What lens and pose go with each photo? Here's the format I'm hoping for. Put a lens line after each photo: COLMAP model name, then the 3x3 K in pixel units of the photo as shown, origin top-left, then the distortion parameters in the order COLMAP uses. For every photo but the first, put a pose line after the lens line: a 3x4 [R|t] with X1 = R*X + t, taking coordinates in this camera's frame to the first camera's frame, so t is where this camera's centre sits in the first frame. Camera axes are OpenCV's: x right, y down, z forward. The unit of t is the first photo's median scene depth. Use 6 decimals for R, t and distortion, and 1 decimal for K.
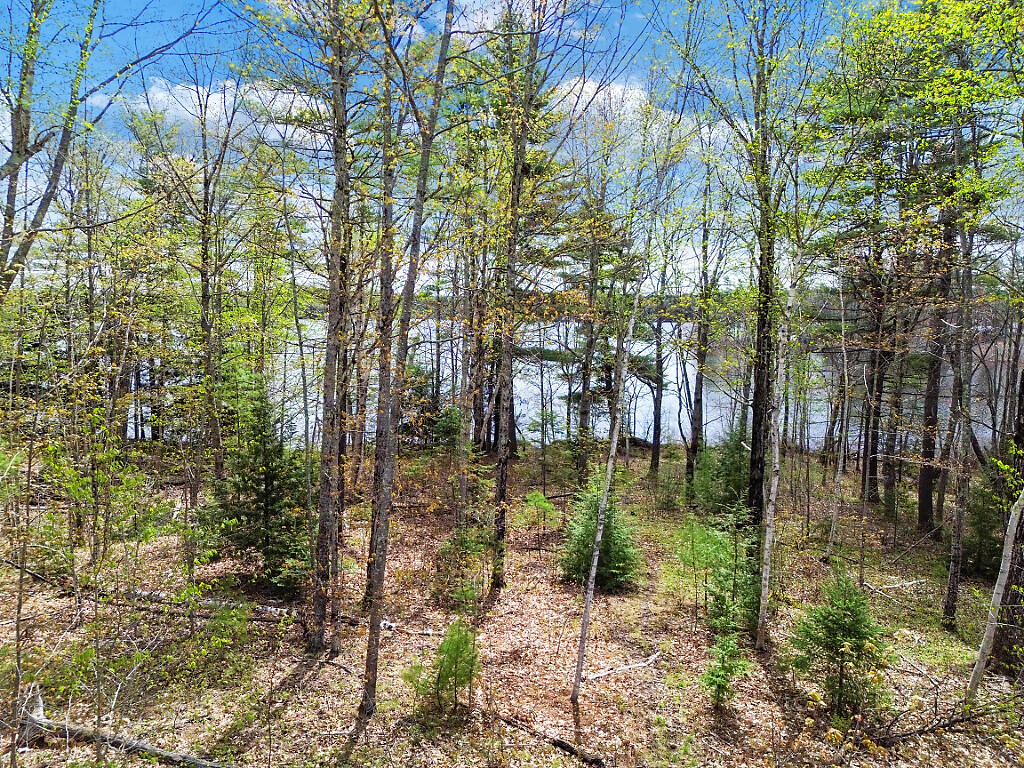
lens RADIAL K [[713.1, 0, 511.4], [0, 713.1, 384.4], [0, 0, 1]] dist [0.058072, -0.023026]
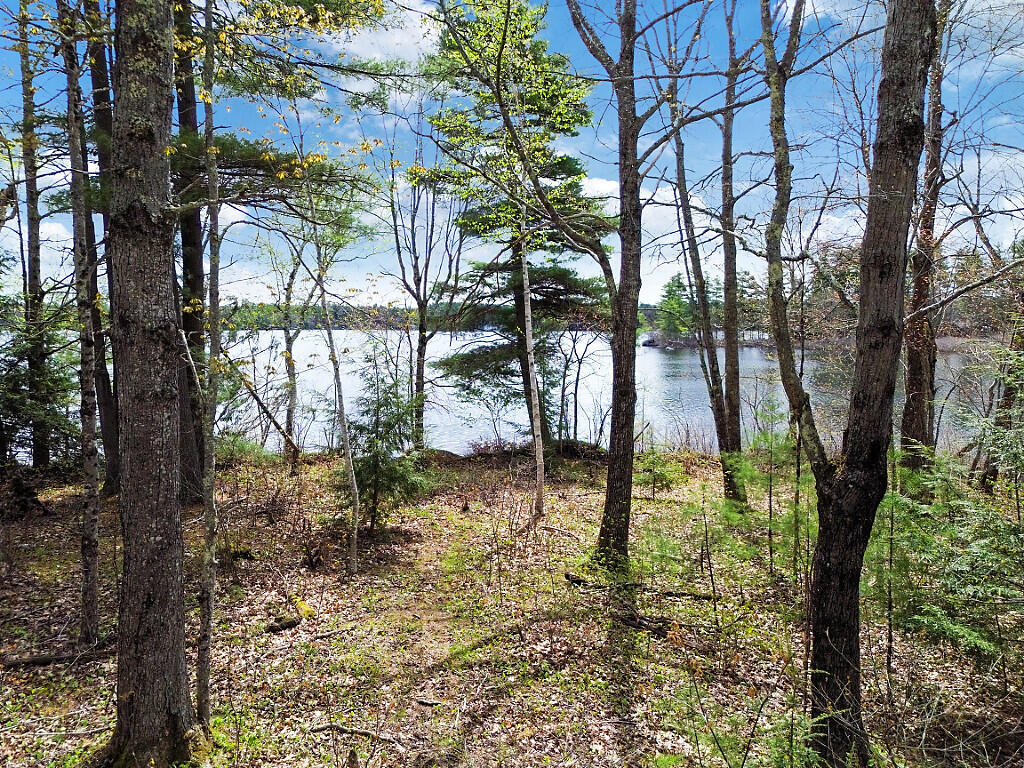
lens RADIAL K [[713.1, 0, 513.3], [0, 713.1, 382.6], [0, 0, 1]] dist [0.058072, -0.023026]
pose [[0.998186, 0.000454, 0.060205, 0.105957], [0.000867, 0.999760, -0.021913, 0.047658], [-0.060201, 0.021926, 0.997945, 0.536643]]
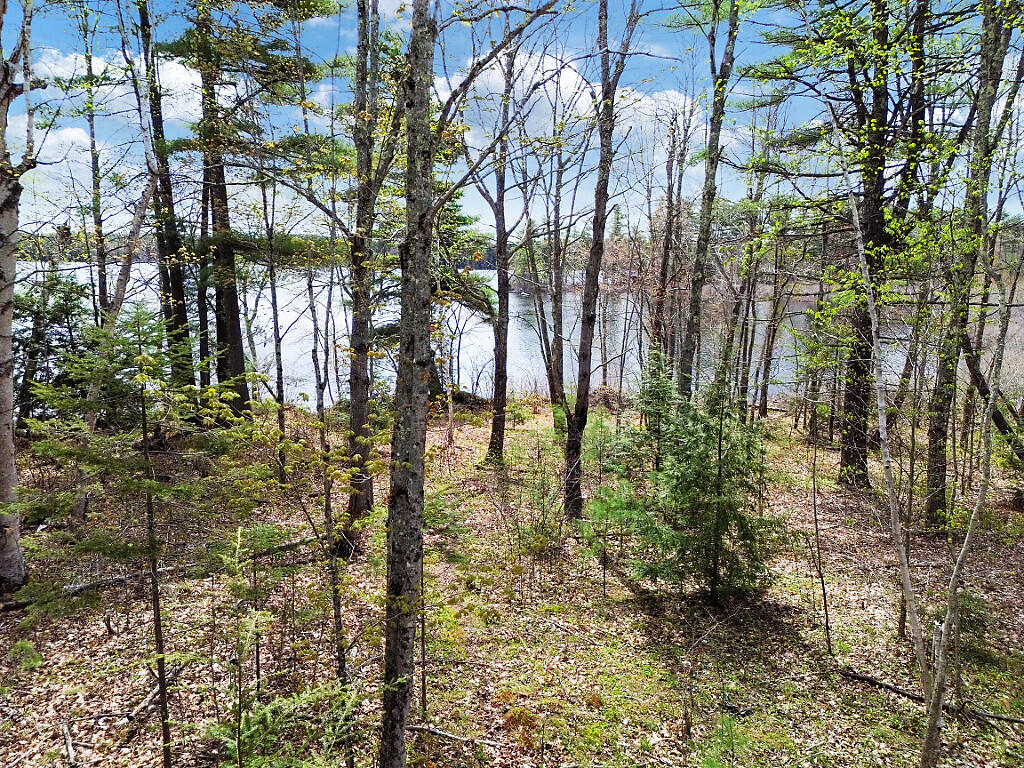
lens RADIAL K [[713.1, 0, 509.1], [0, 713.1, 386.6], [0, 0, 1]] dist [0.058072, -0.023026]
pose [[0.967959, -0.025832, 0.249776, 0.047269], [0.007325, 0.997176, 0.074740, 0.018742], [-0.251001, -0.070515, 0.965415, 0.325219]]
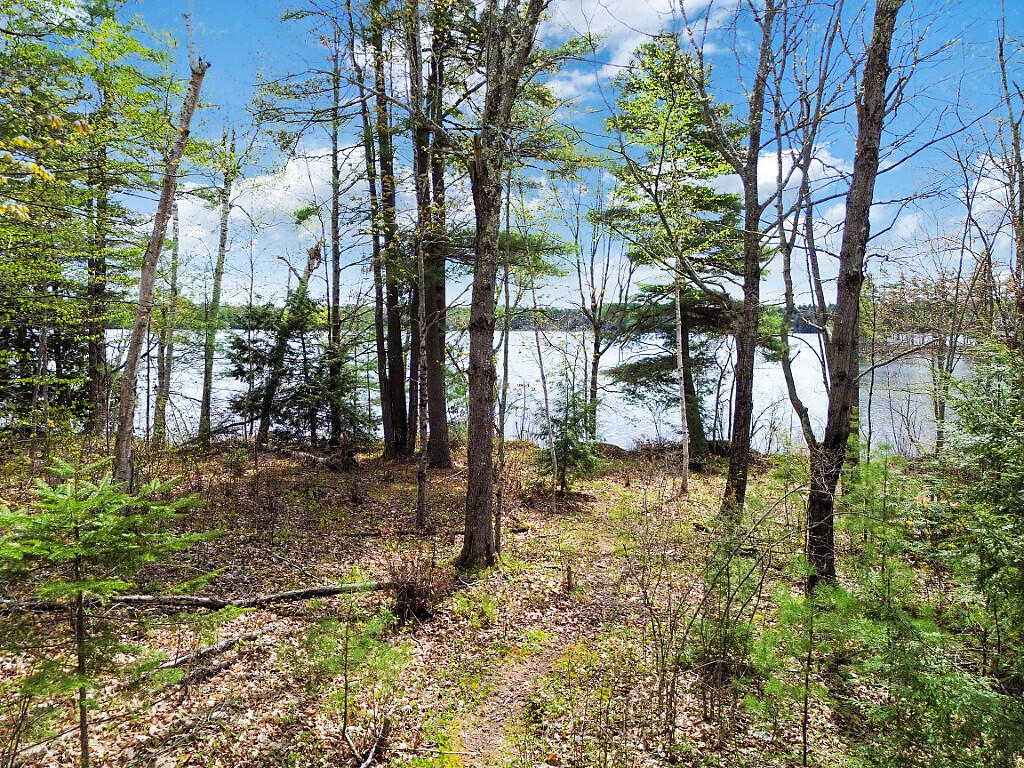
lens RADIAL K [[713.1, 0, 506.1], [0, 713.1, 380.3], [0, 0, 1]] dist [0.058072, -0.023026]
pose [[0.982673, 0.022924, -0.183926, 0.109508], [-0.027573, 0.999361, -0.022755, 0.046133], [0.183287, 0.027432, 0.982677, 0.424341]]
